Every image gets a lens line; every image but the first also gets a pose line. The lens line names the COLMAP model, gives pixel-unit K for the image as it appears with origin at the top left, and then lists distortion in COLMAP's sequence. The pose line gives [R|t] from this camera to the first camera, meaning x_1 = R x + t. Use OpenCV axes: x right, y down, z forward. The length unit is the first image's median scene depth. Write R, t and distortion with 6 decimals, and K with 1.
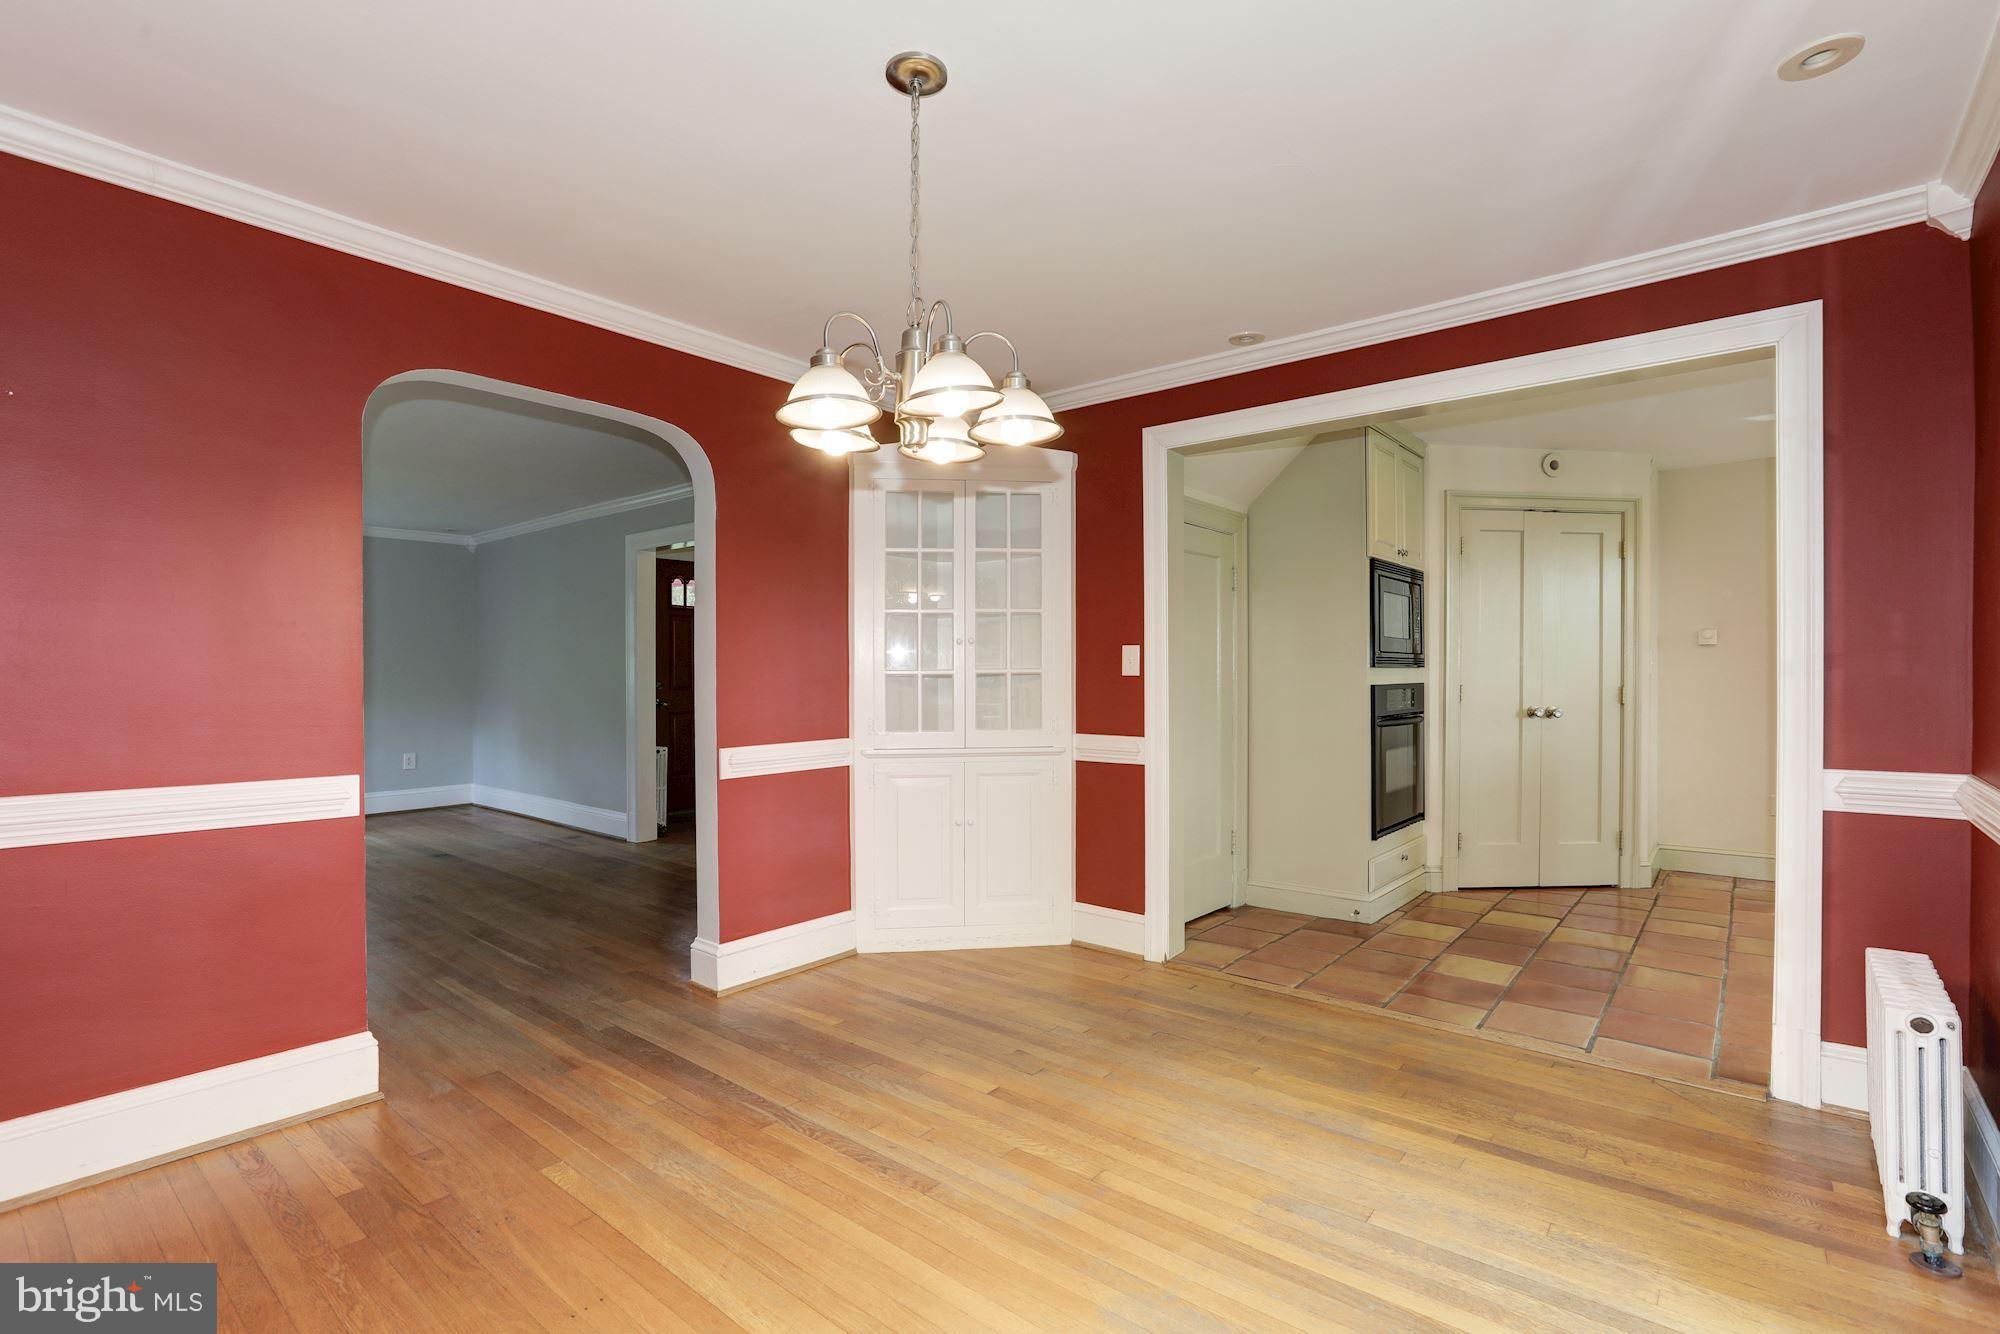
lens RADIAL K [[915.4, 0, 1014.8], [0, 915.4, 671.4], [0, 0, 1]] dist [-0.032127, 0.010324]
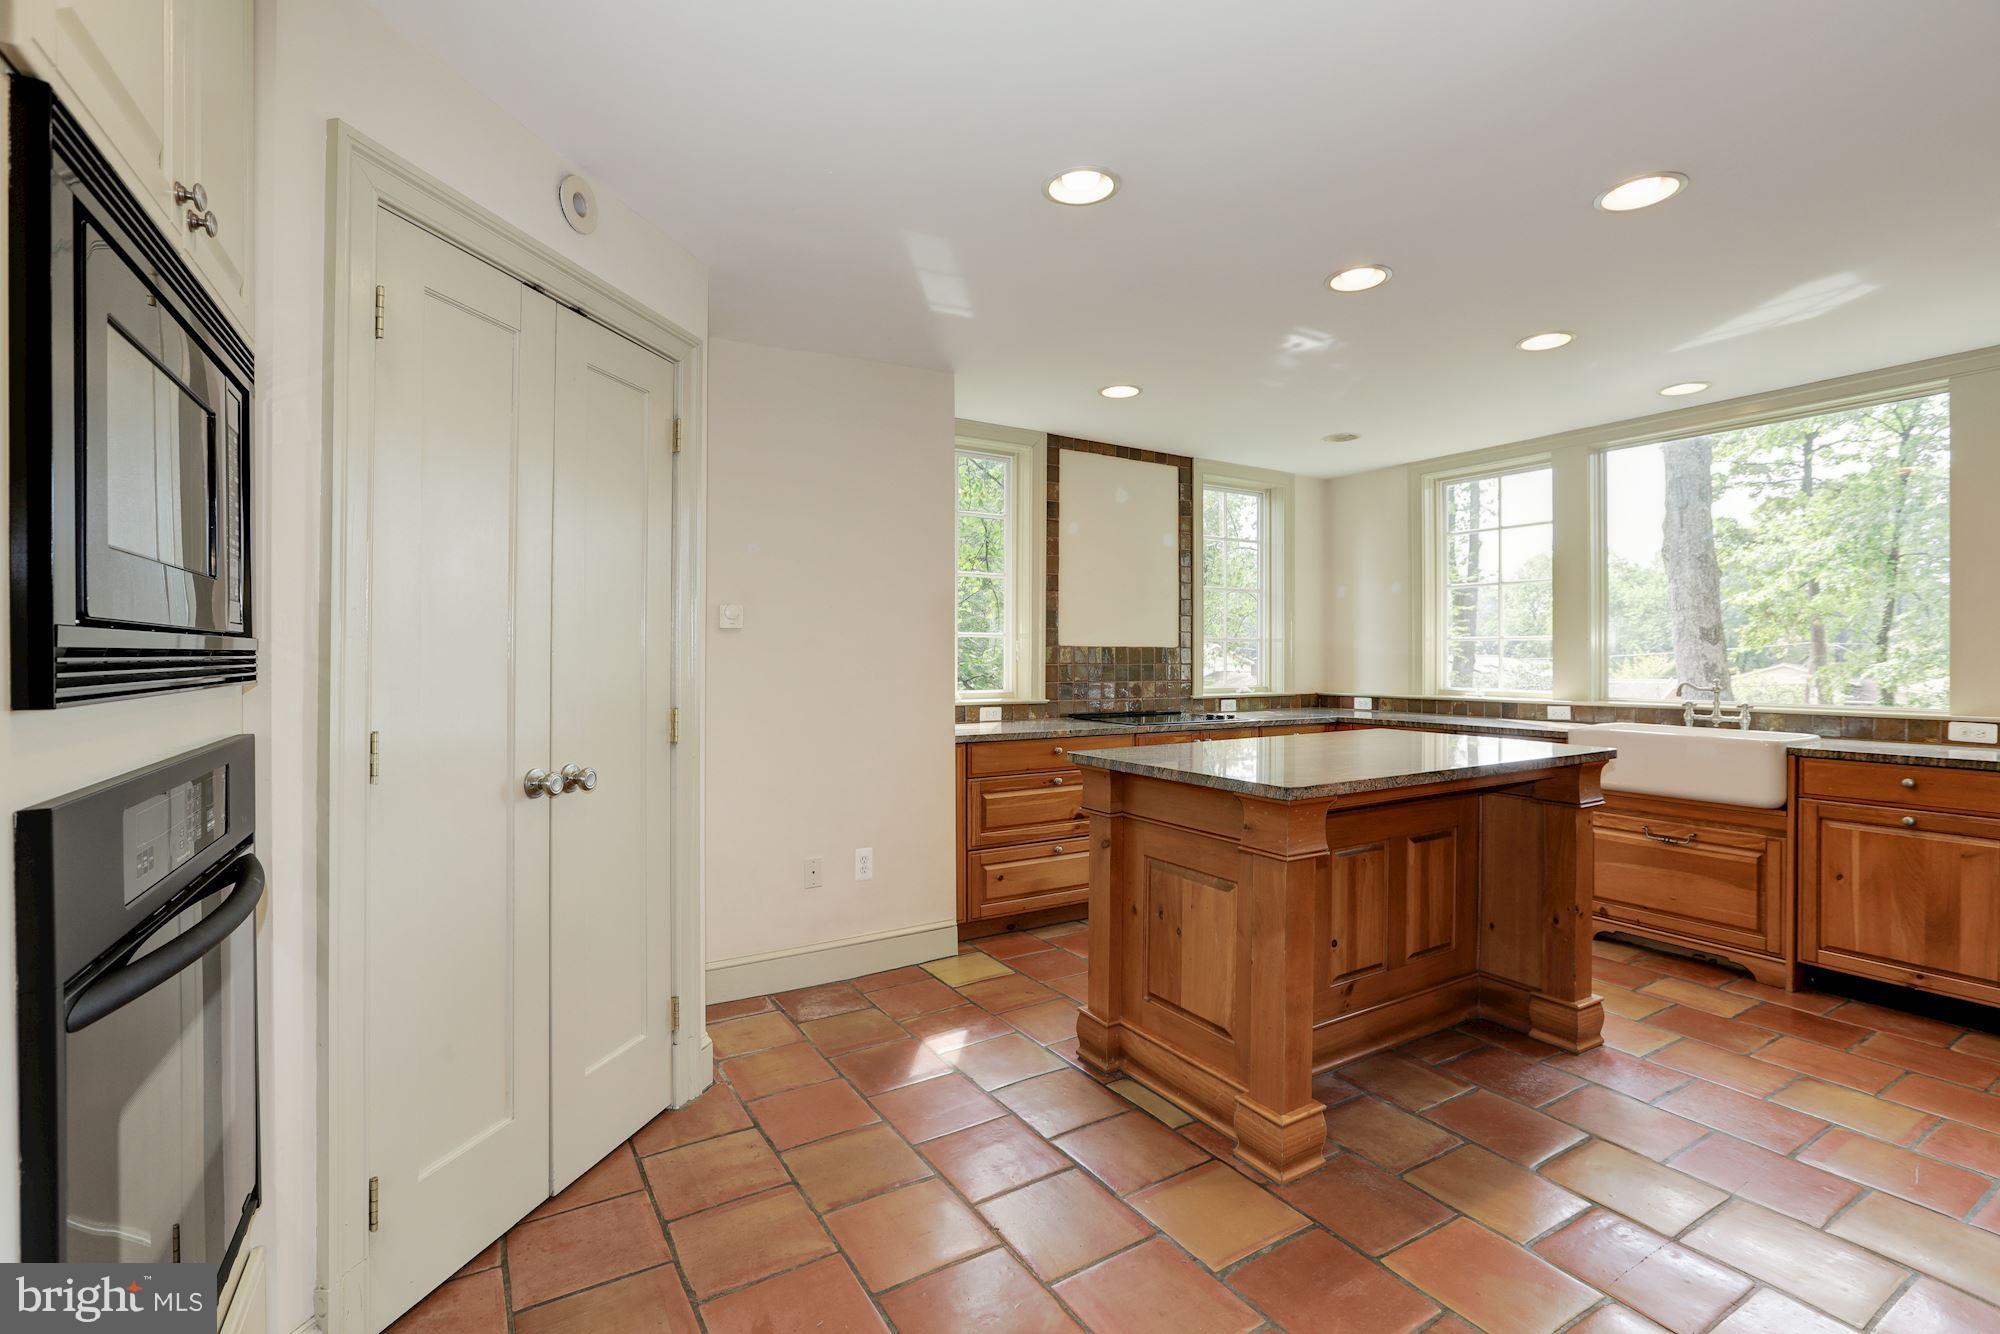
lens RADIAL K [[915.4, 0, 1025.5], [0, 915.4, 655.5], [0, 0, 1]] dist [-0.032127, 0.010324]
pose [[0.329186, -0.001060, 0.944264, 0.284287], [0.001002, 0.999999, 0.000773, -0.014545], [-0.944265, 0.000692, 0.329187, 0.722592]]
